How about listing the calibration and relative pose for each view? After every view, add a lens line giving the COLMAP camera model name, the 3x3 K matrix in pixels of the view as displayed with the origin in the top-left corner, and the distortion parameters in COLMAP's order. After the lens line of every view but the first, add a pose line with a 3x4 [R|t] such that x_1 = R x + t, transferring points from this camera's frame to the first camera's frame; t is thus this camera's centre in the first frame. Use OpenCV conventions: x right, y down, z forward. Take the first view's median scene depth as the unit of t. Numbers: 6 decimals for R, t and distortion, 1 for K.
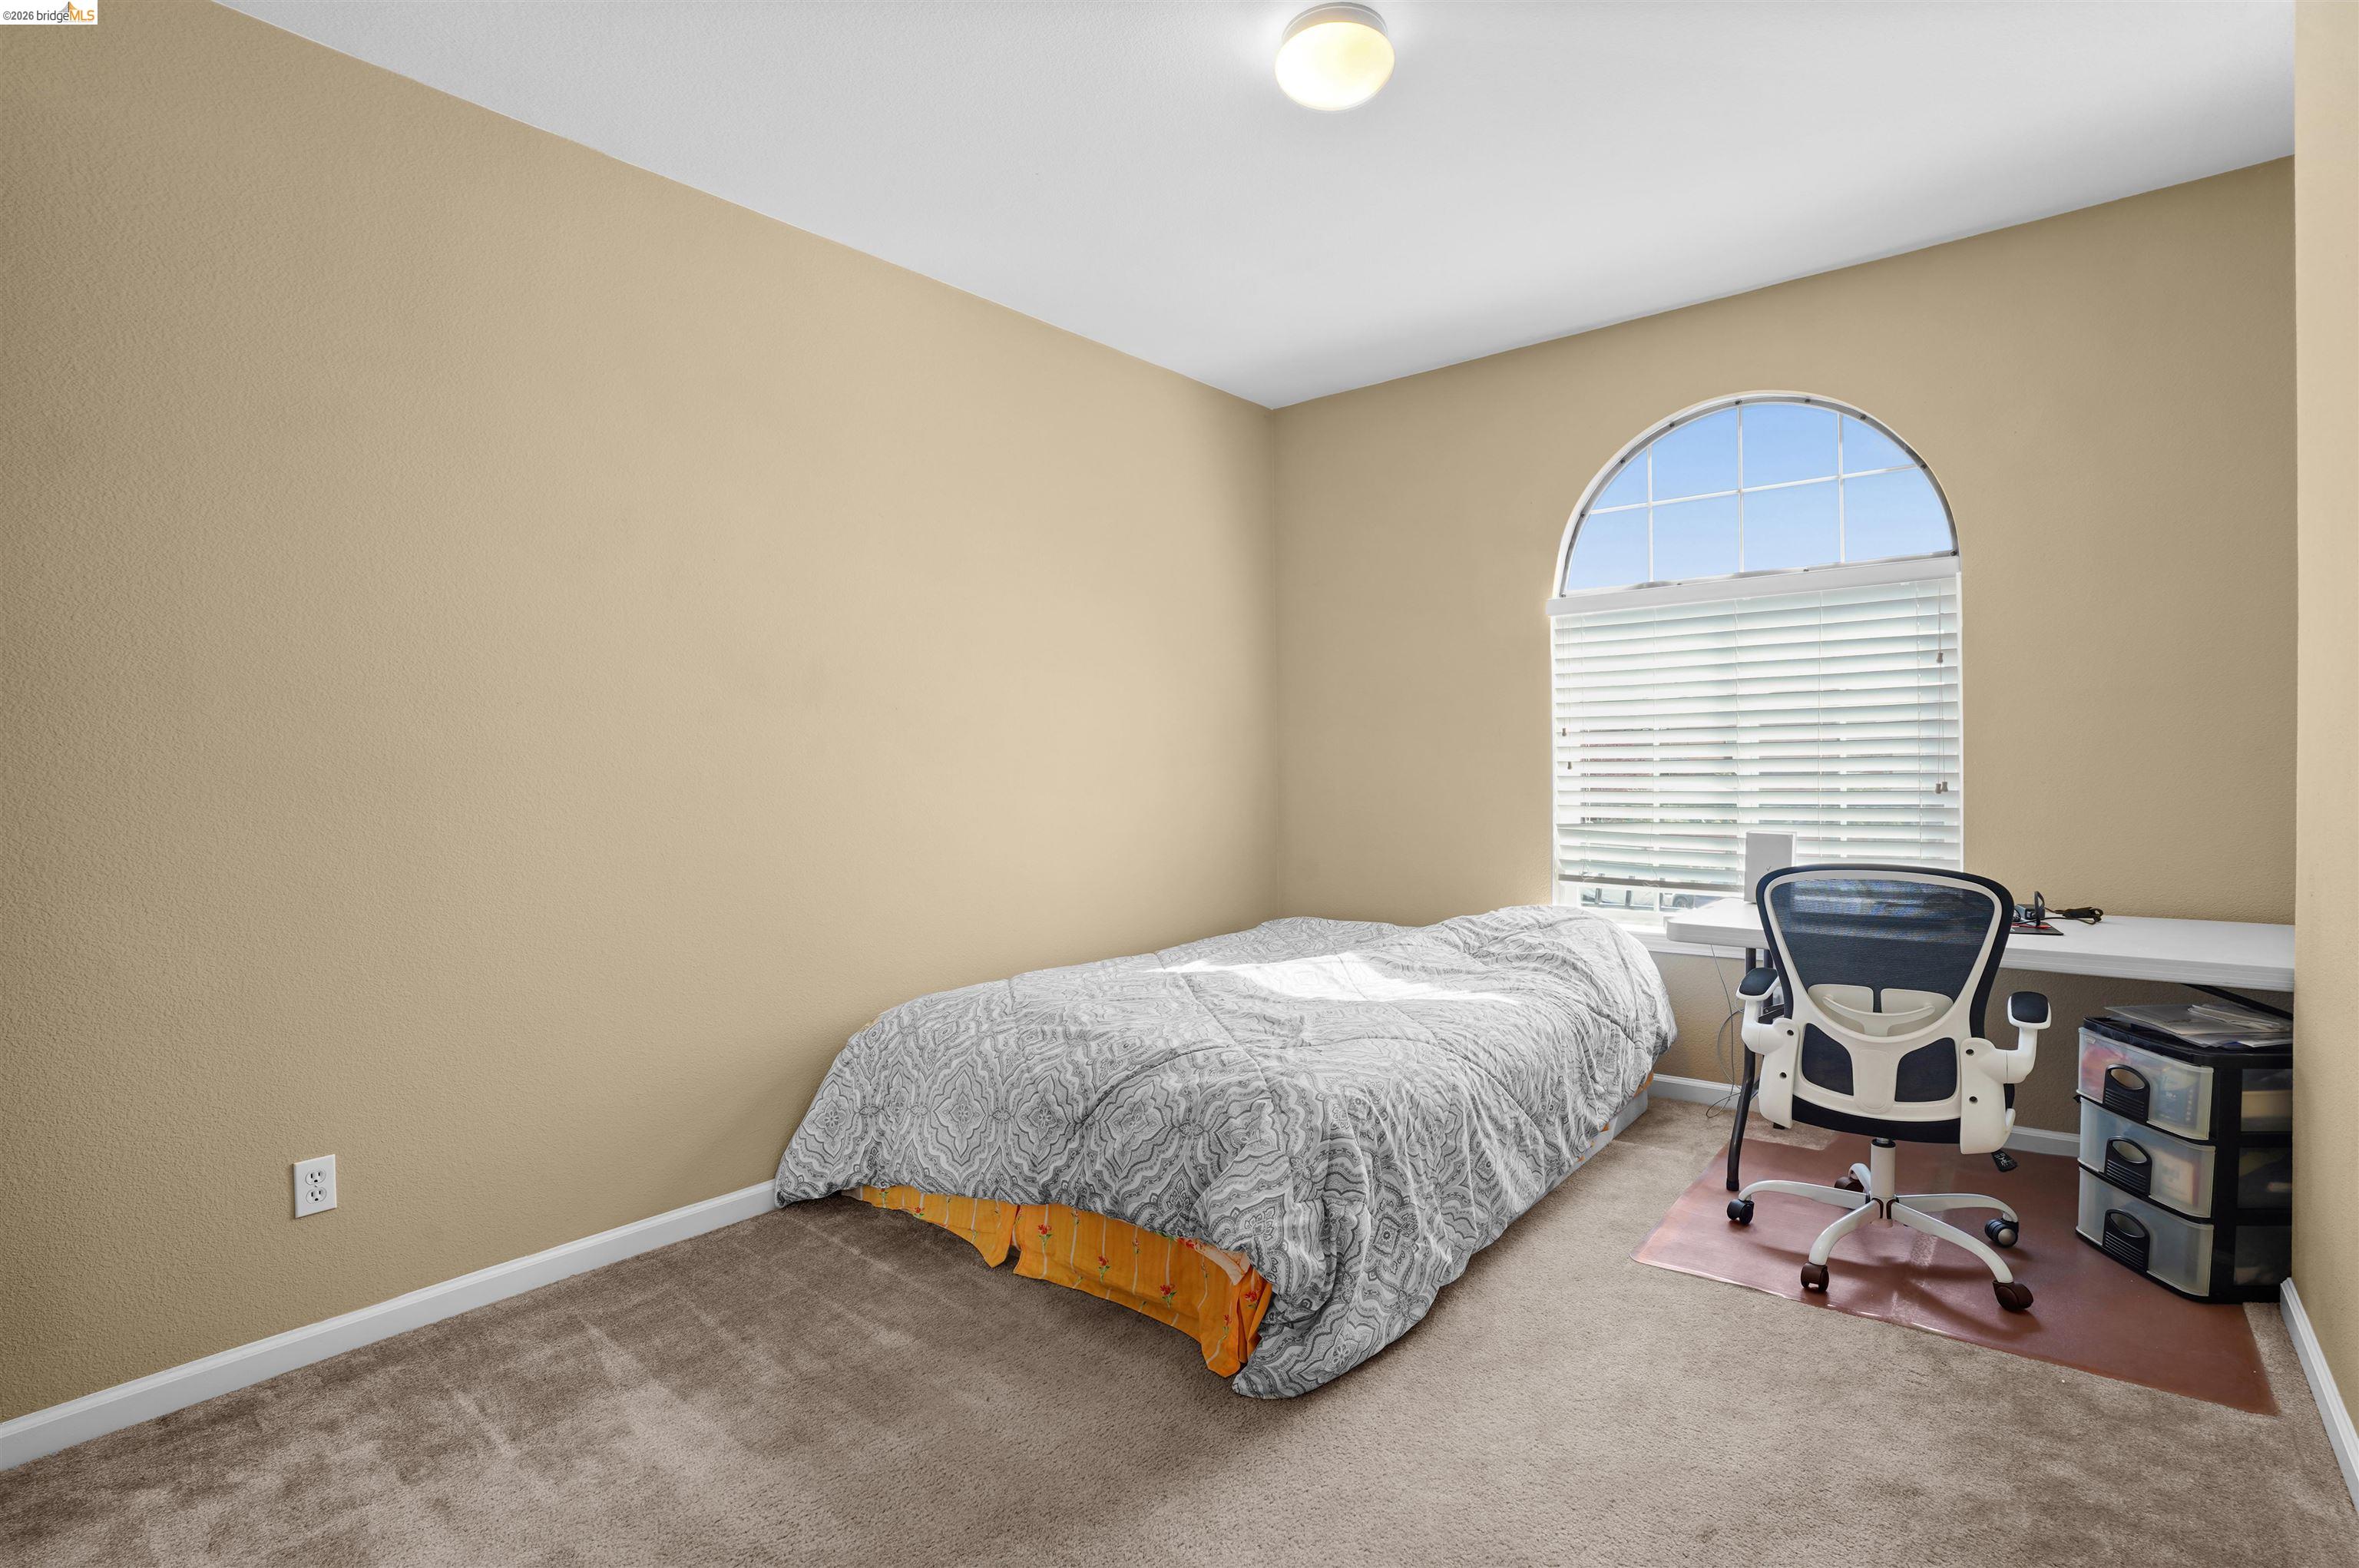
lens RADIAL K [[1098.4, 0, 1198.0], [0, 1098.4, 766.5], [0, 0, 1]] dist [-0.045238, 0.012686]
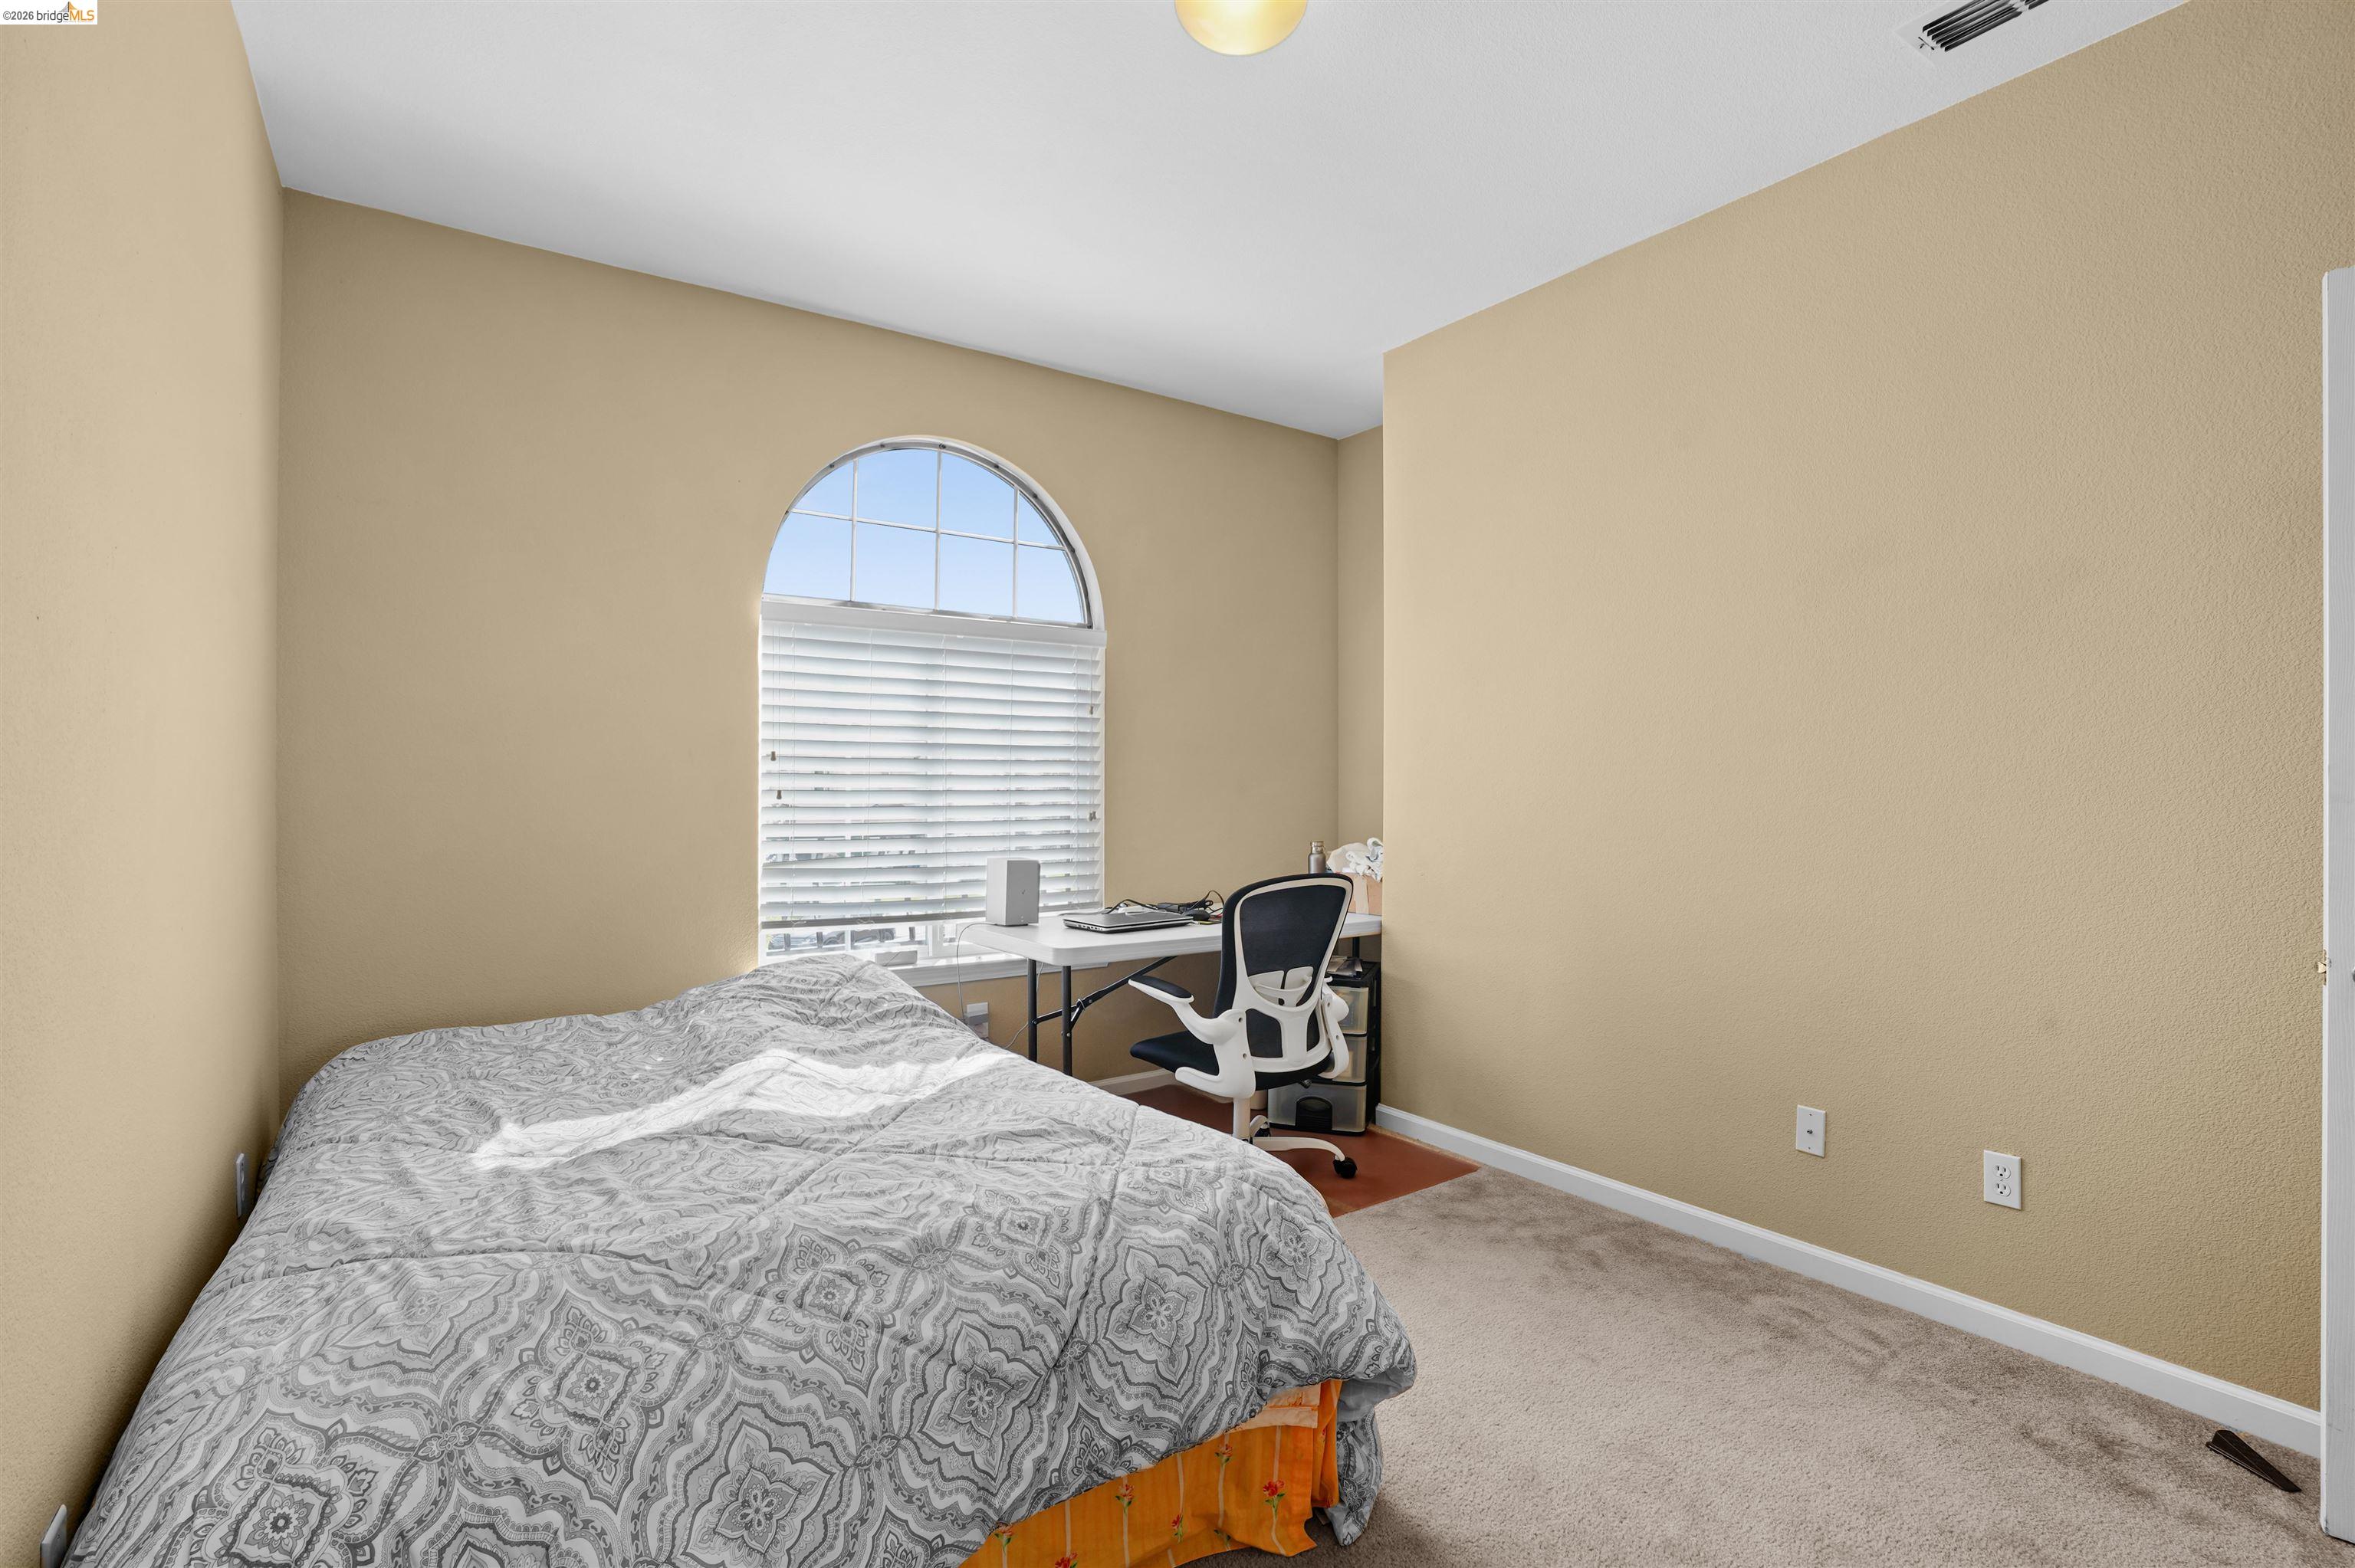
lens RADIAL K [[1096.3, 0, 1194.9], [0, 1096.3, 802.9], [0, 0, 1]] dist [-0.045238, 0.012686]
pose [[0.282744, 0.001253, 0.959195, -0.600893], [-0.004962, 0.999988, 0.000156, 0.005425], [-0.959183, -0.004804, 0.282746, 0.668391]]
